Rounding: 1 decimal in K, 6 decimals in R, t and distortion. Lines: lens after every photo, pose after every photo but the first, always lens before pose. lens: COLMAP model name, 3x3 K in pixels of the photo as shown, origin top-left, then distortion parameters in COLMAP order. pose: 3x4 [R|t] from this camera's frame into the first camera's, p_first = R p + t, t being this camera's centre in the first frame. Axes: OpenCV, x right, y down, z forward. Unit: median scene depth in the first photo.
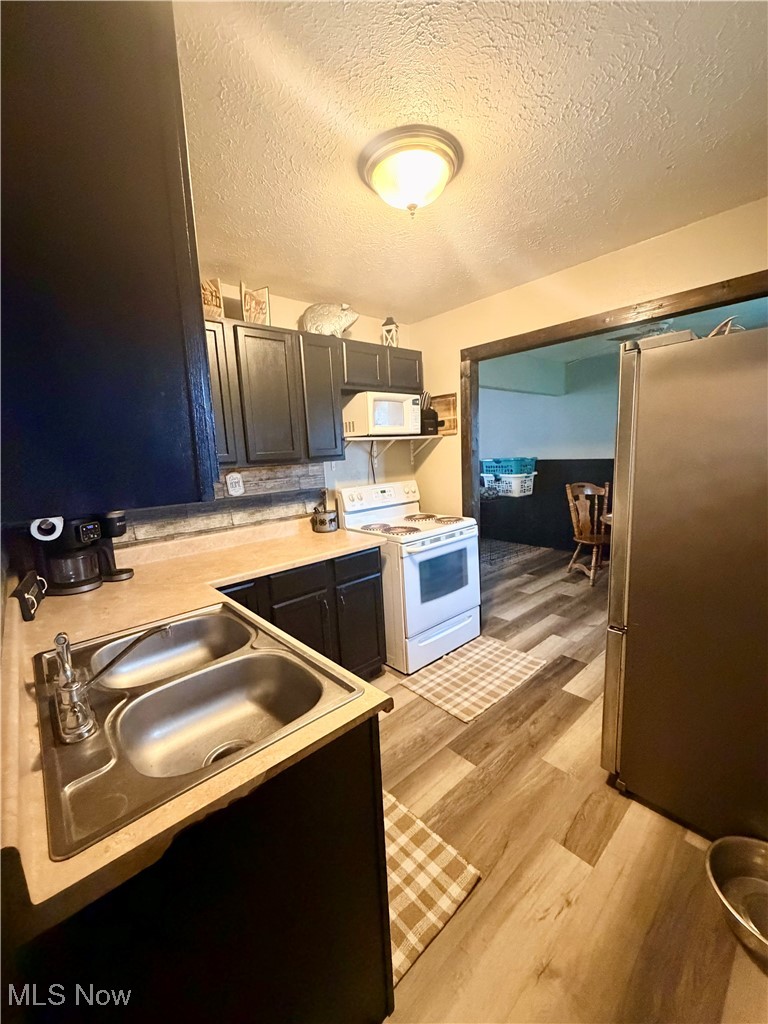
lens RADIAL K [[406.8, 0, 382.6], [0, 406.8, 508.9], [0, 0, 1]] dist [0.001085, -0.000159]
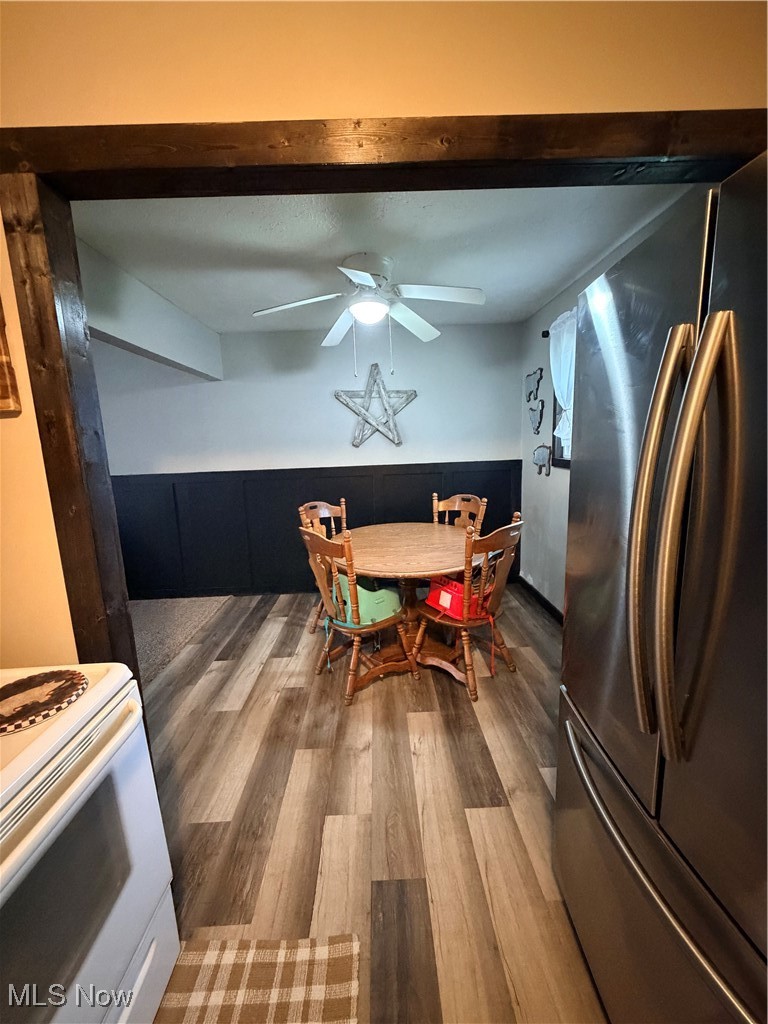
lens RADIAL K [[406.8, 0, 381.2], [0, 406.8, 508.4], [0, 0, 1]] dist [0.001085, -0.000159]
pose [[0.652400, -0.104781, 0.750596, 0.127874], [0.117301, 0.992422, 0.036583, -0.095807], [-0.748742, 0.064179, 0.659747, 0.620880]]
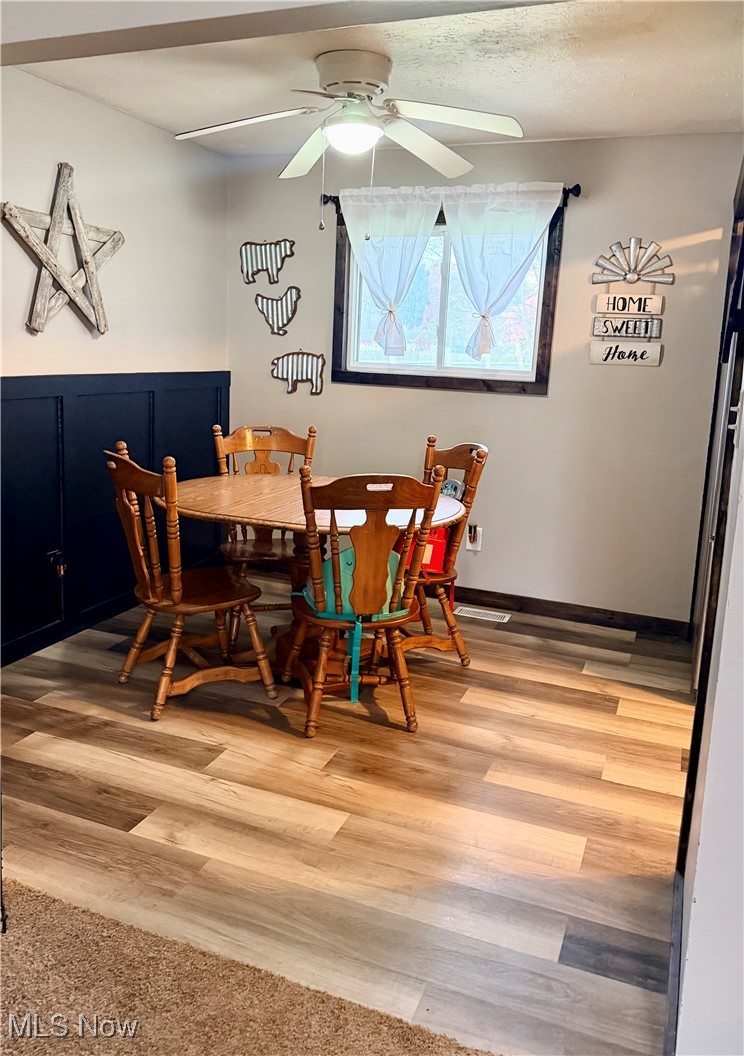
lens RADIAL K [[813.9, 0, 363.4], [0, 813.9, 485.1], [0, 0, 1]] dist [0.013939, -0.006806]
pose [[-0.443174, -0.119473, 0.888438, -0.223569], [0.110229, 0.976295, 0.186272, -0.206804], [-0.889633, 0.180483, -0.419500, 1.647268]]
